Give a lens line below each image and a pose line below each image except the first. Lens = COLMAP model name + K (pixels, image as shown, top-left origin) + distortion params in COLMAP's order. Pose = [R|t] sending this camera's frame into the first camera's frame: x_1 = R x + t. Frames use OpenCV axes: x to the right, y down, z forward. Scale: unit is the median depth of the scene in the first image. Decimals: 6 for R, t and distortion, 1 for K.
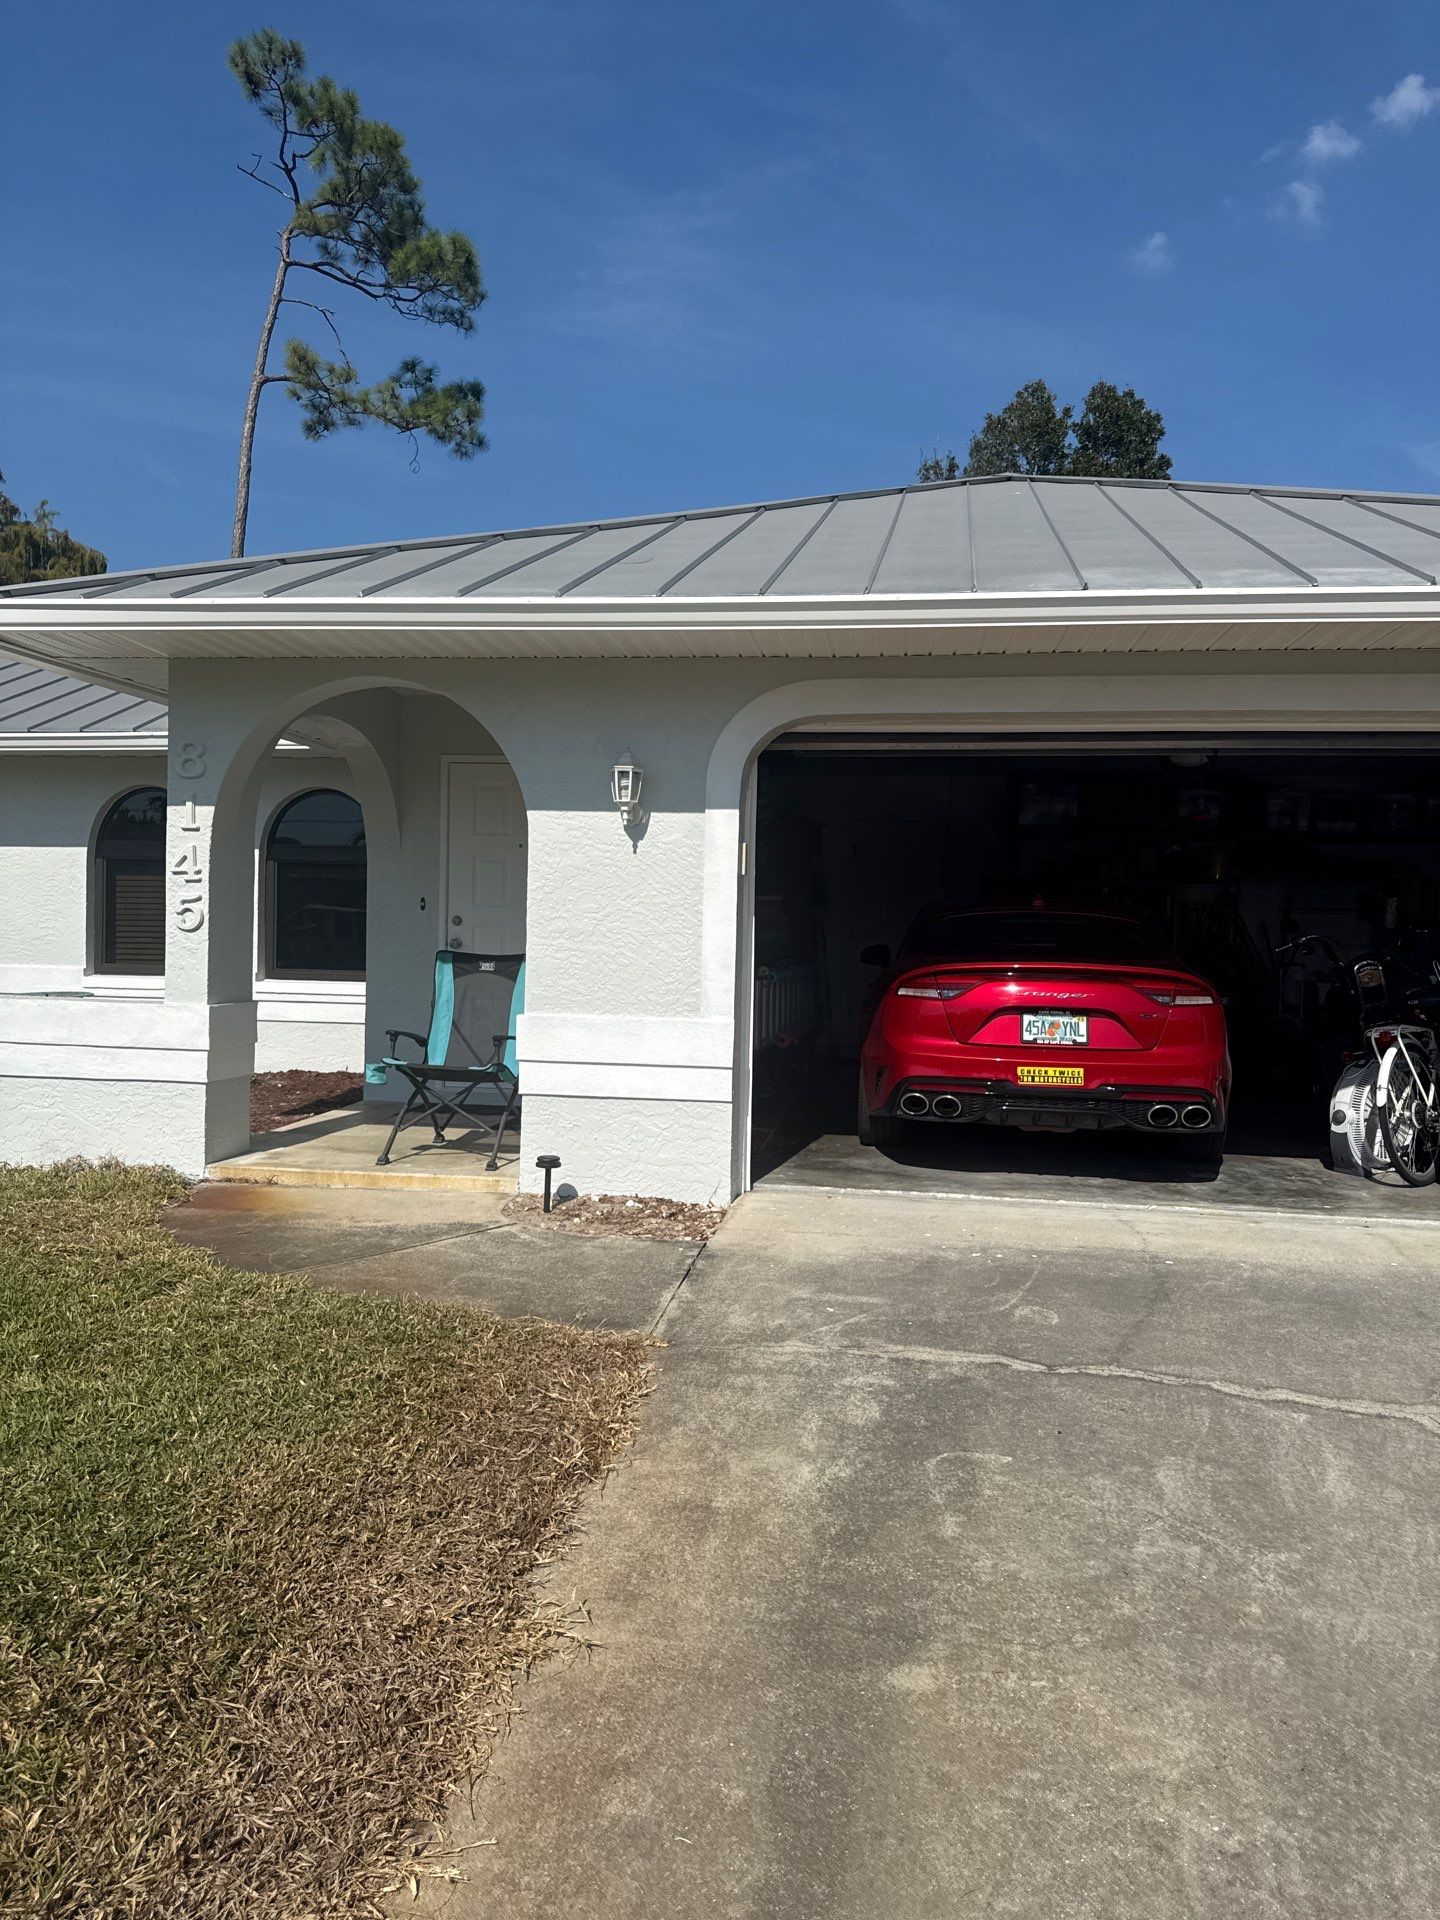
lens RADIAL K [[1374.3, 0, 720.0], [0, 1374.3, 960.0], [0, 0, 1]] dist [0.085374, -0.200957]
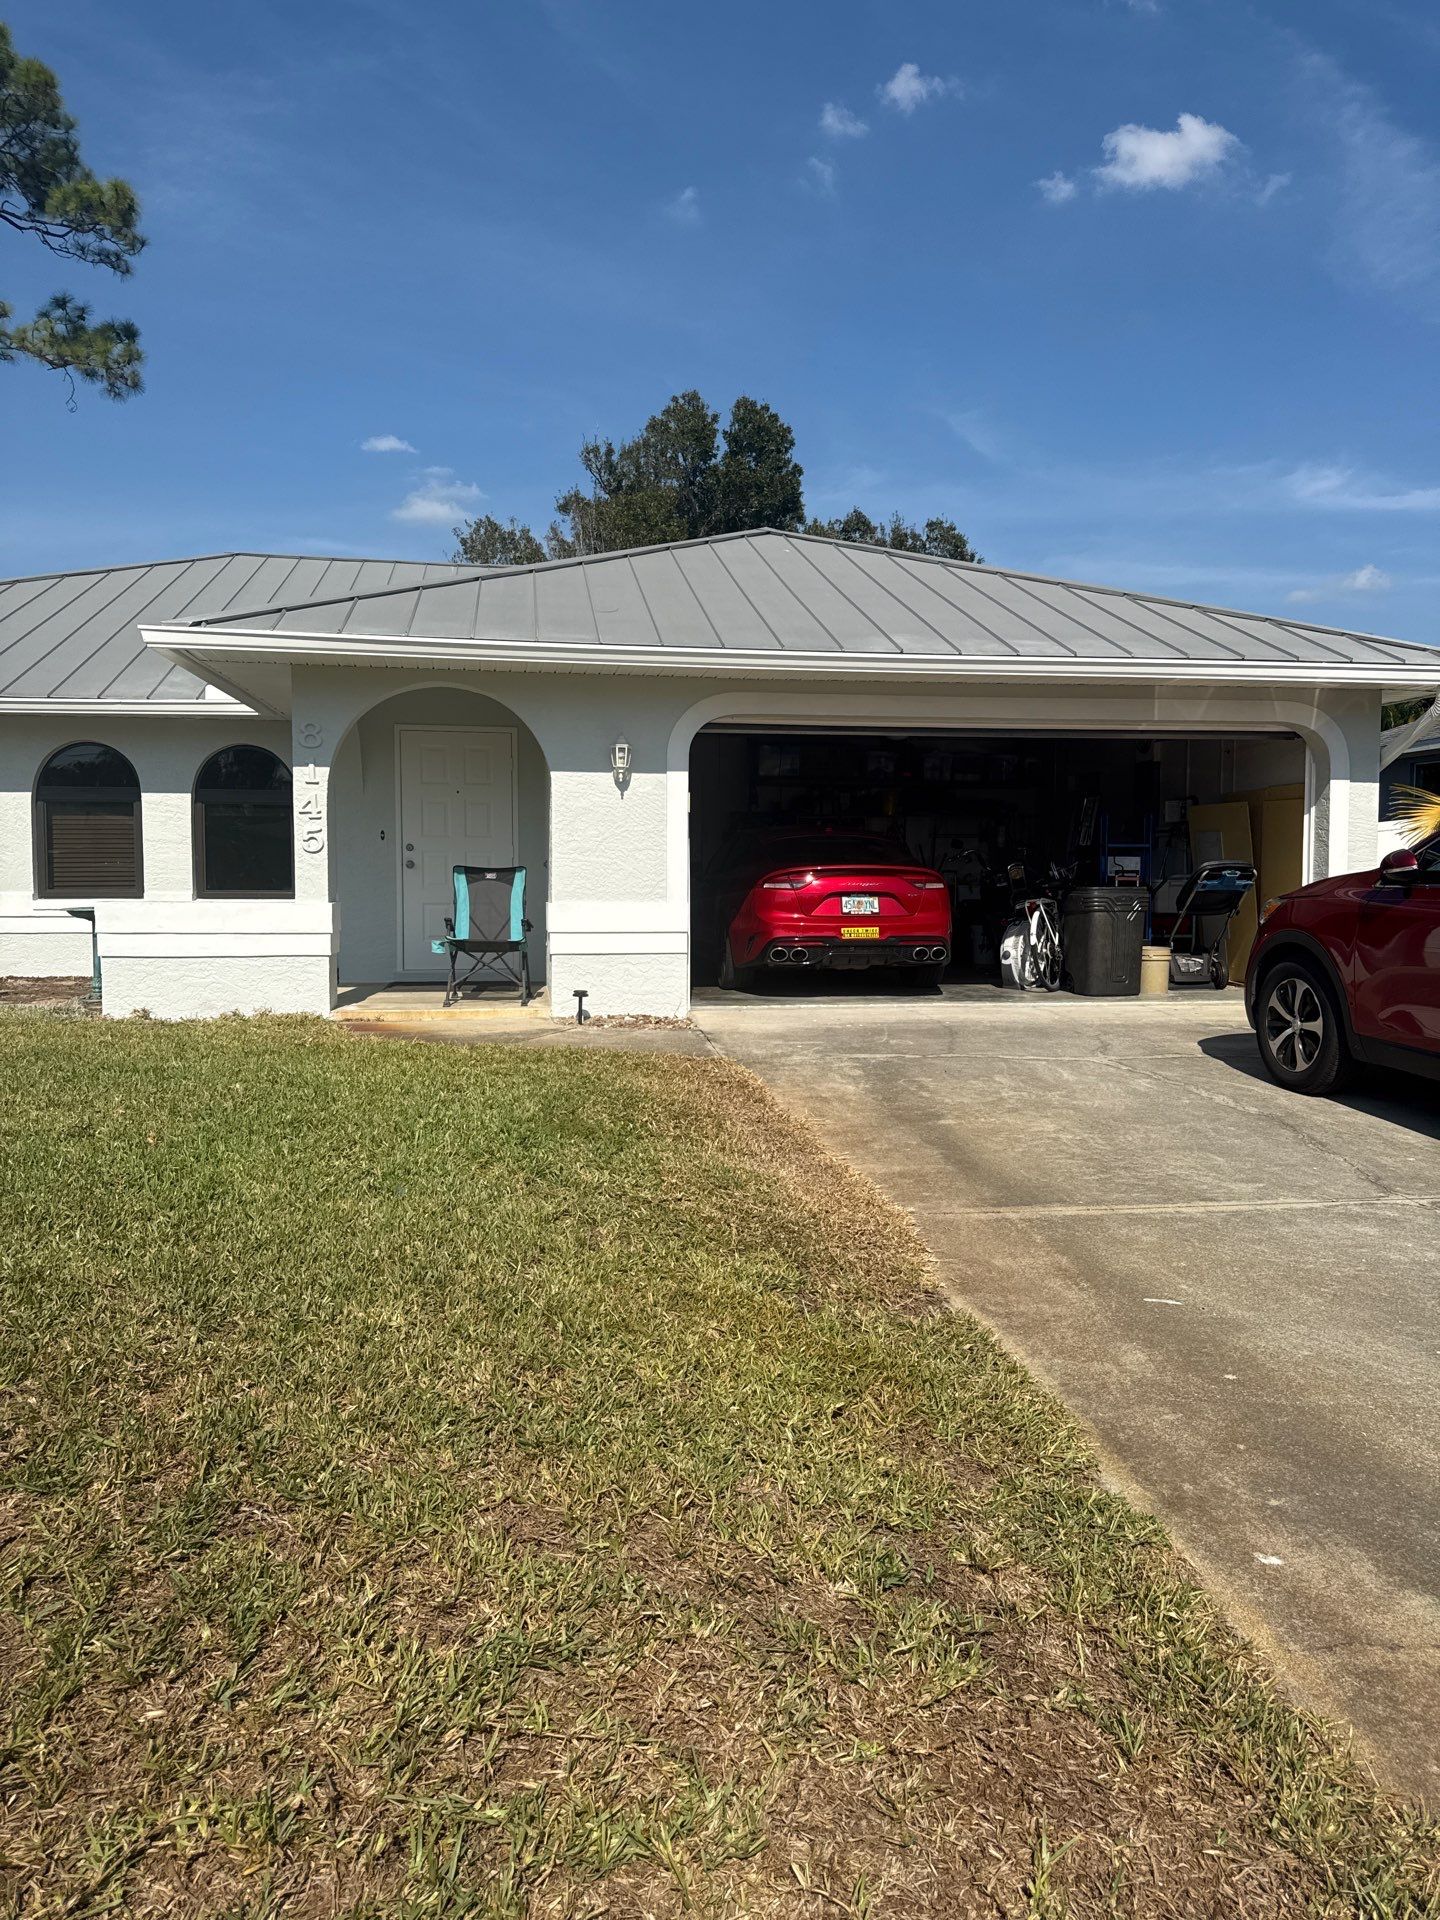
lens RADIAL K [[1346.7, 0, 720.9], [0, 1346.7, 987.7], [0, 0, 1]] dist [0.047735, -0.090727]
pose [[0.954994, -0.043274, 0.293451, -0.385795], [0.023447, 0.997219, 0.070749, 0.029517], [-0.295697, -0.060684, 0.953352, -0.488192]]
